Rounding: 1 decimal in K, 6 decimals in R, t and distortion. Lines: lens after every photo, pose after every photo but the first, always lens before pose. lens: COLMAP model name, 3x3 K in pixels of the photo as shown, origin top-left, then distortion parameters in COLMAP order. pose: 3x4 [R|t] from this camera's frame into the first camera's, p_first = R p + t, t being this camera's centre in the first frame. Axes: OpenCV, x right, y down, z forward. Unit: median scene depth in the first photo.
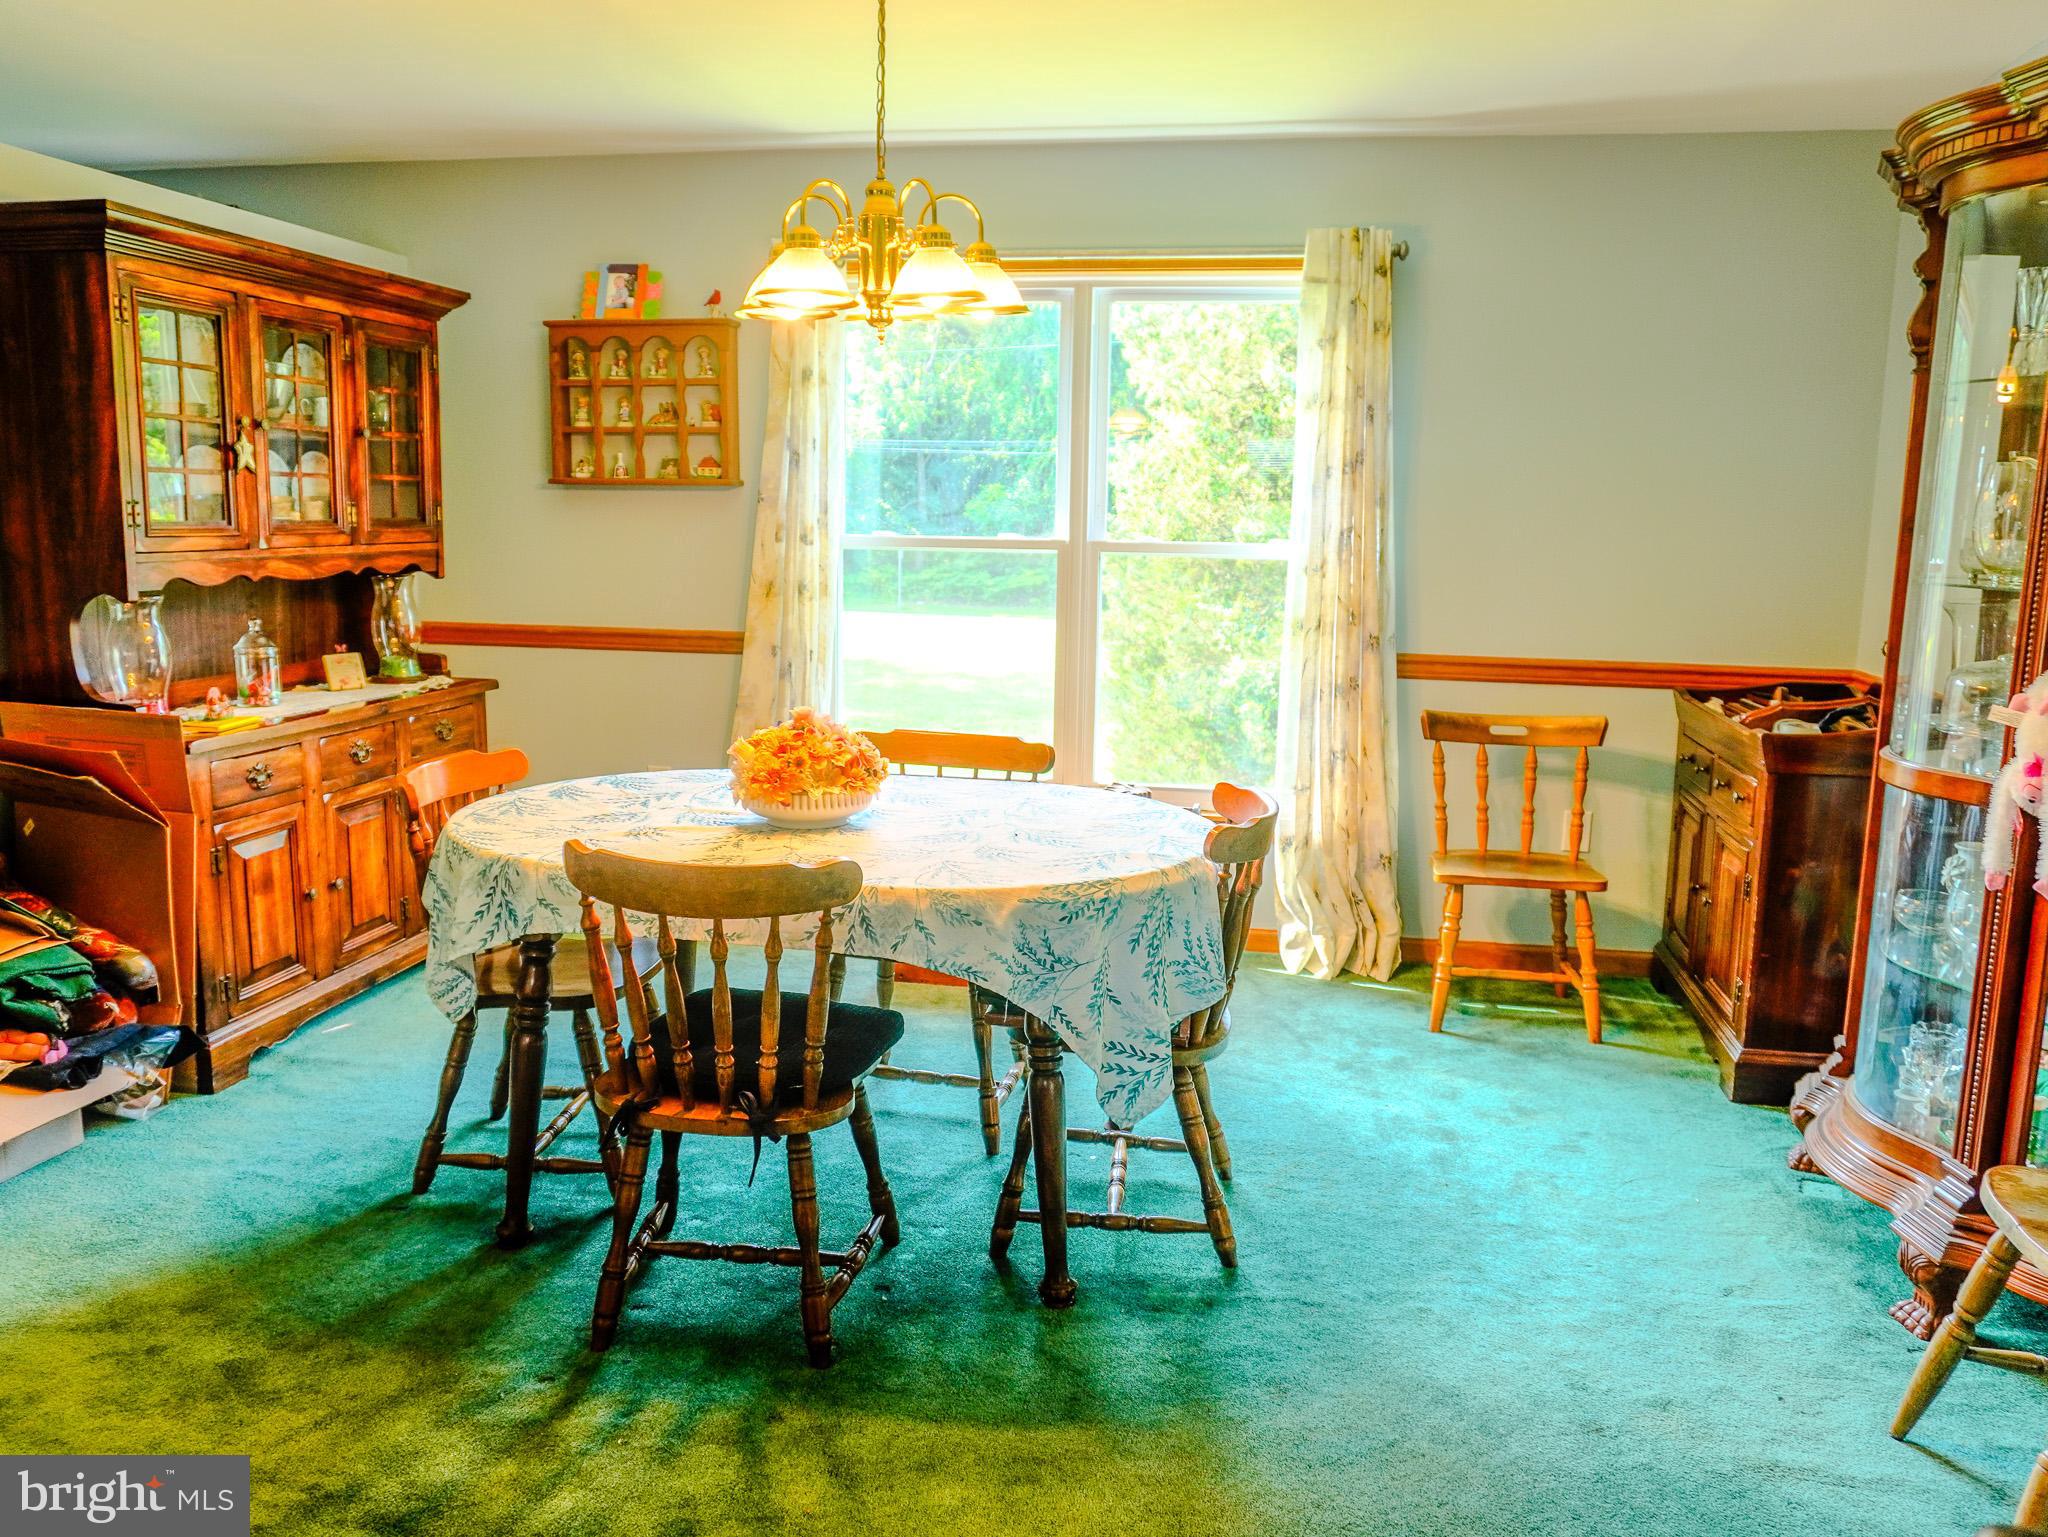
lens RADIAL K [[1581.2, 0, 1028.6], [0, 1581.2, 772.3], [0, 0, 1]] dist [-0.048488, 0.036892]
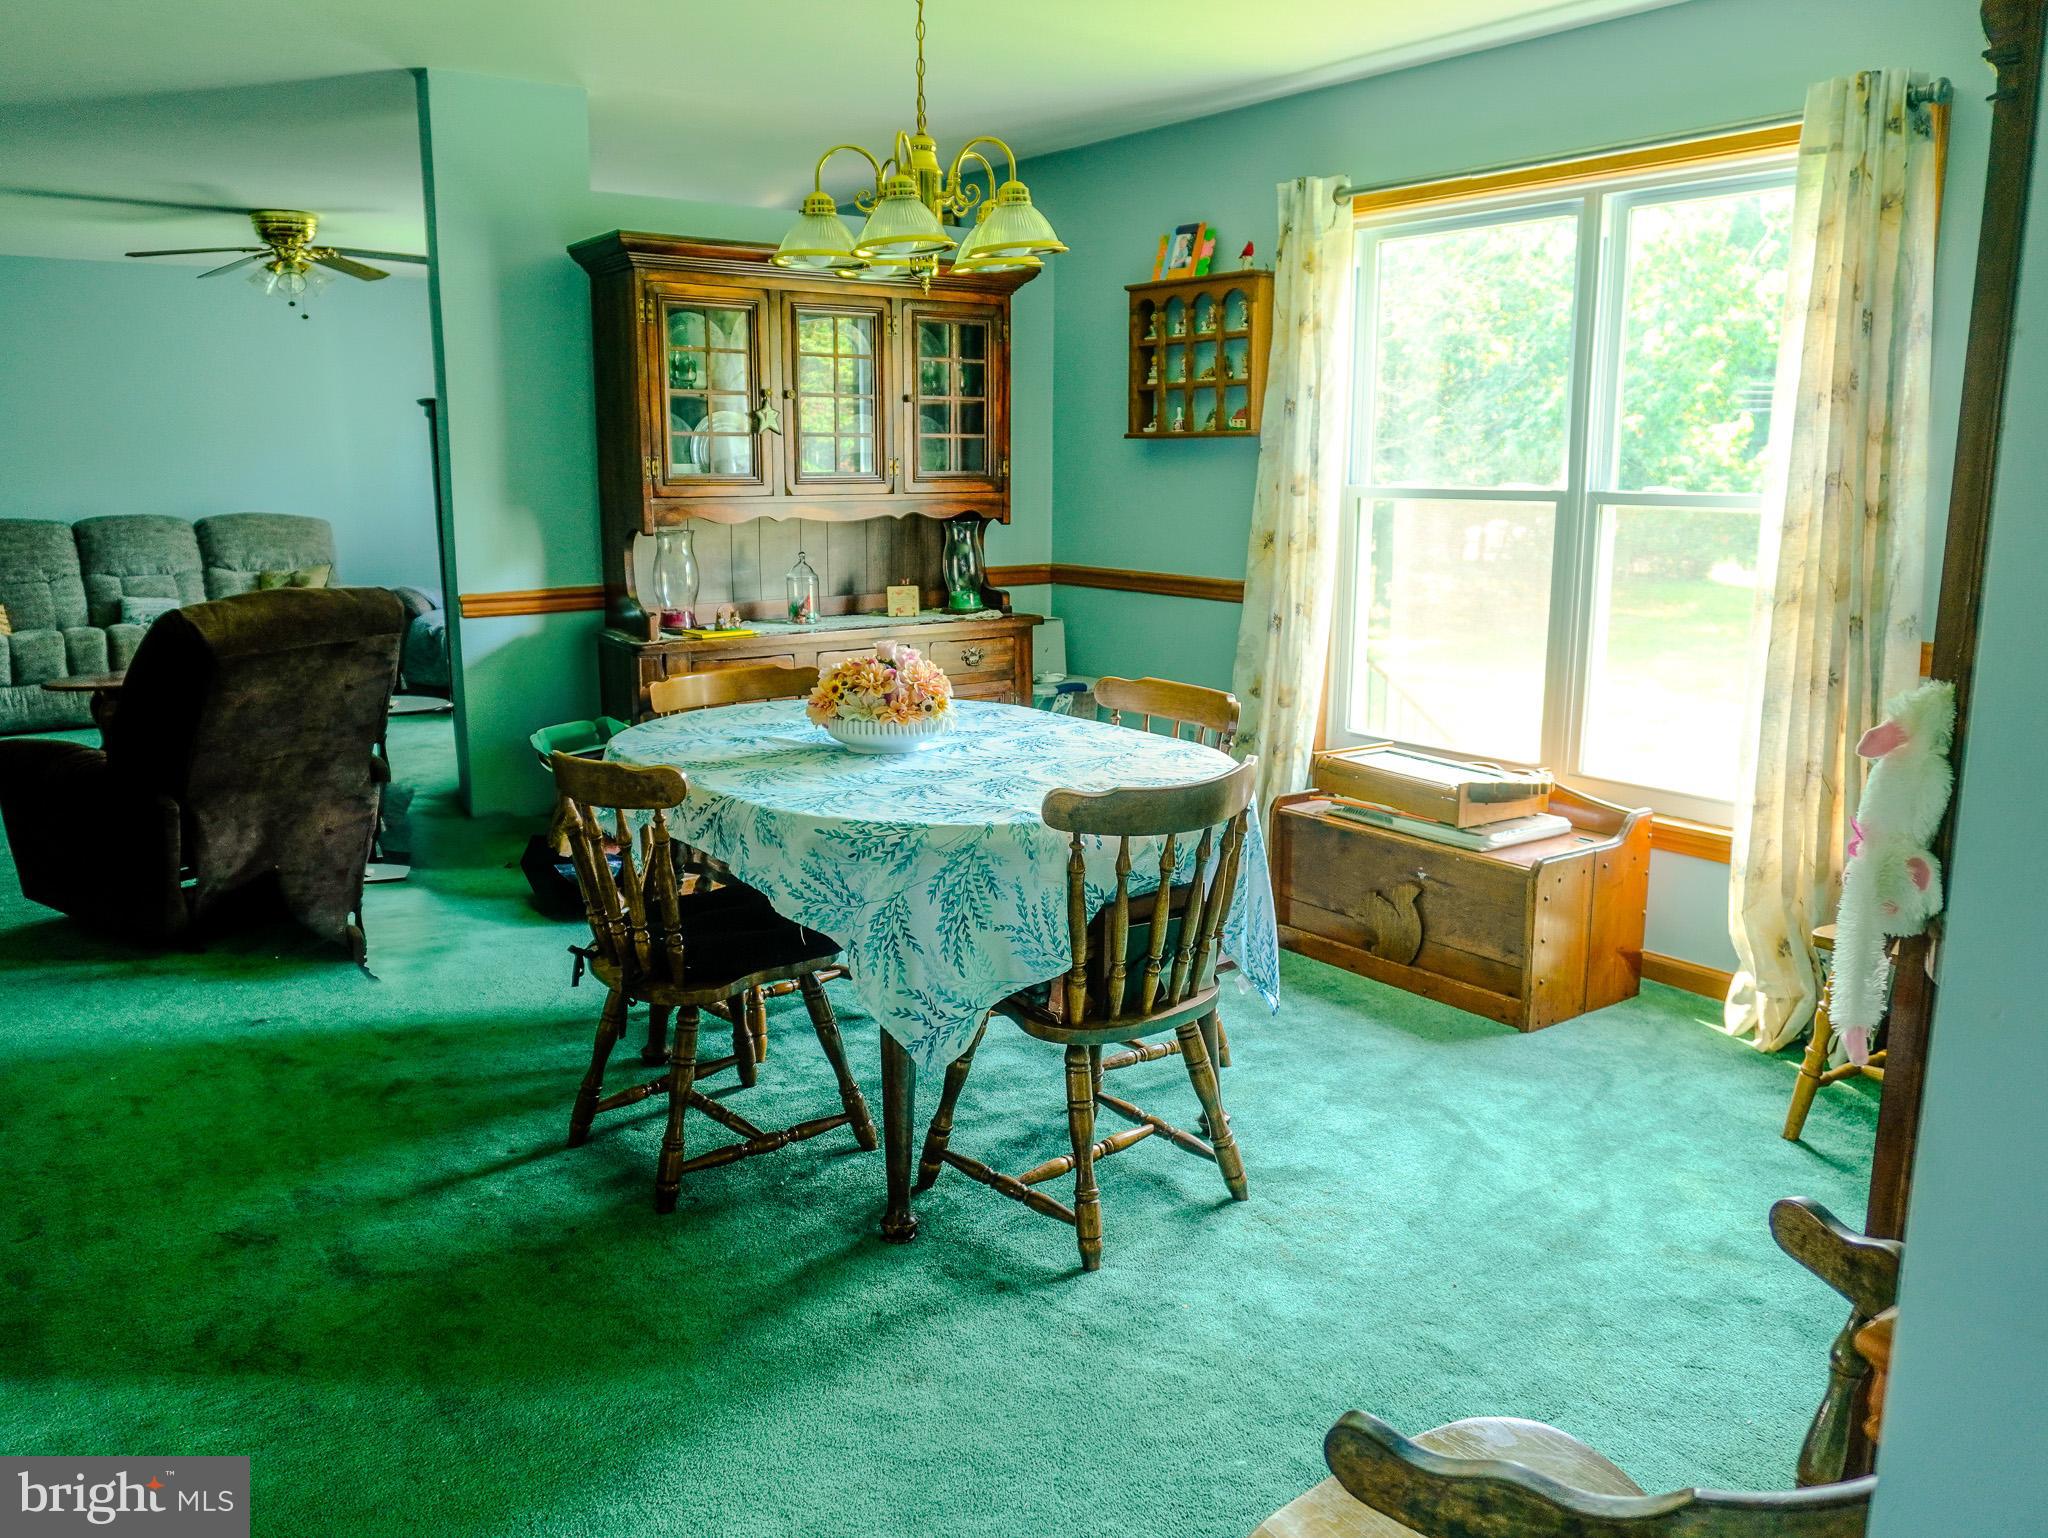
lens RADIAL K [[1558.2, 0, 1010.6], [0, 1558.2, 773.0], [0, 0, 1]] dist [-0.051766, 0.049211]
pose [[0.739821, 0.117310, -0.662498, 0.394866], [-0.098994, 0.992945, 0.065274, -0.018541], [0.665481, 0.017292, 0.746214, 0.167448]]
